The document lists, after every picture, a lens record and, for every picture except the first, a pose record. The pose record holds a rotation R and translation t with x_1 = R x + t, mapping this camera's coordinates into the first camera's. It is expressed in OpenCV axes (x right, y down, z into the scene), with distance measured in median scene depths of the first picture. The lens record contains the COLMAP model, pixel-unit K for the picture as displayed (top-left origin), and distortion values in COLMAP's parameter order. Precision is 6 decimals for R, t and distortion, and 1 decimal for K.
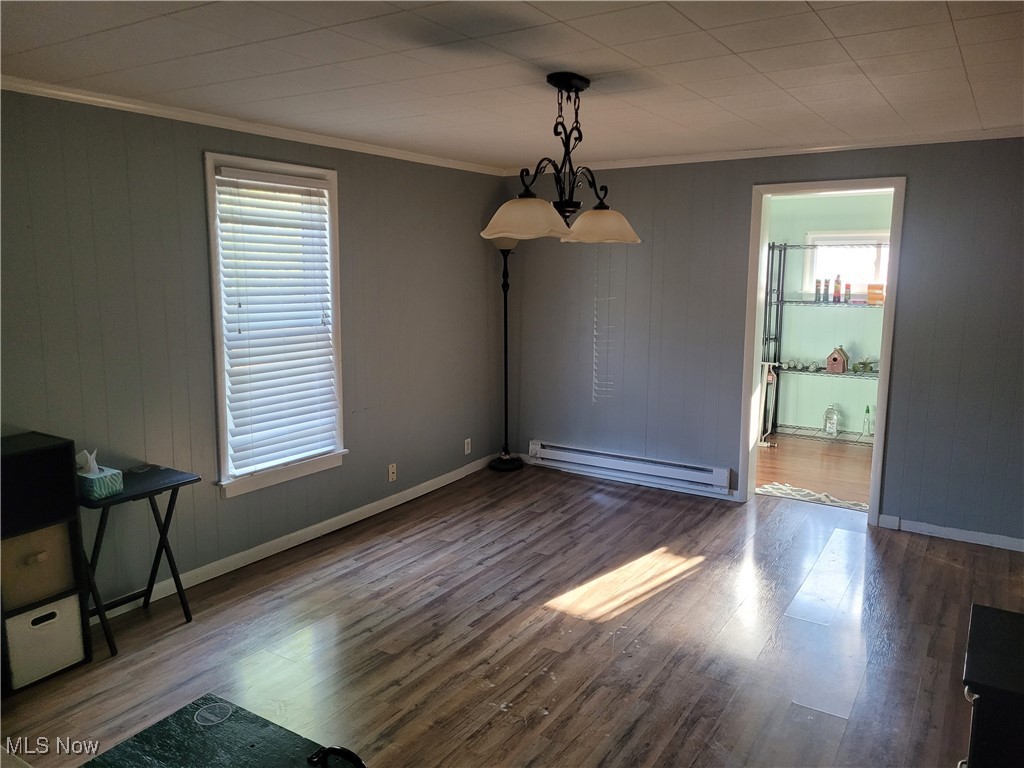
lens RADIAL K [[772.5, 0, 505.6], [0, 772.5, 376.5], [0, 0, 1]] dist [0.052347, -0.029000]
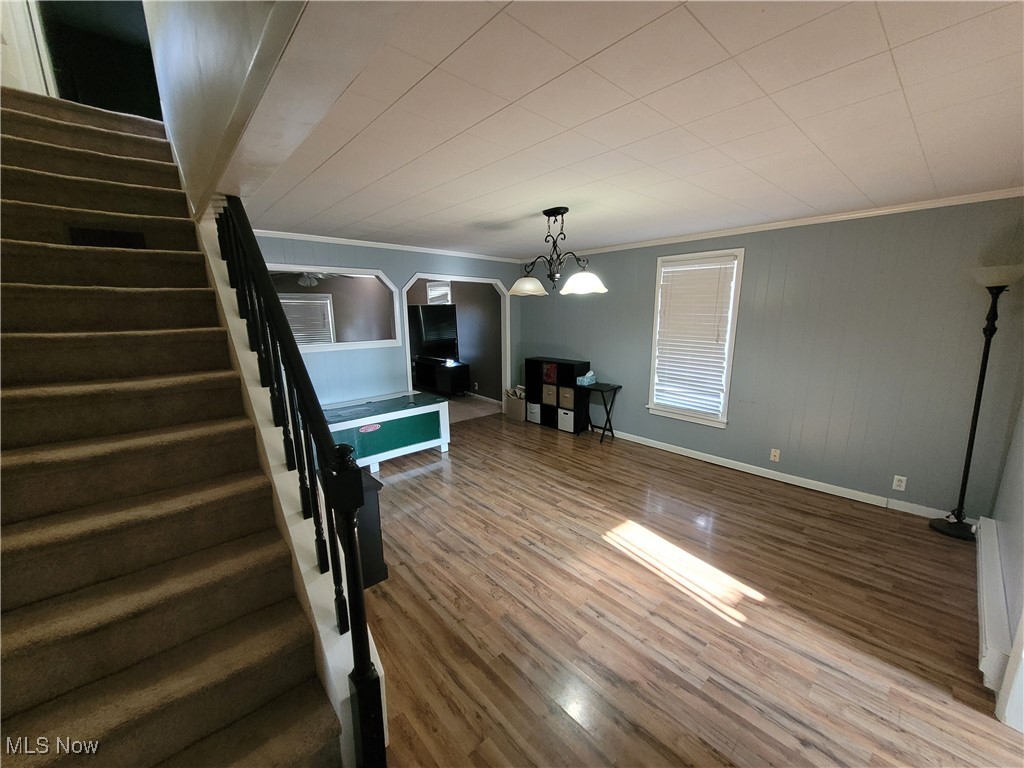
lens RADIAL K [[400.3, 0, 515.4], [0, 400.3, 388.7], [0, 0, 1]] dist [0.000576, 0.000033]
pose [[-0.263611, 0.184118, -0.946895, 0.744591], [-0.137725, 0.964375, 0.225859, -0.106746], [0.954747, 0.189950, -0.228862, 0.793897]]
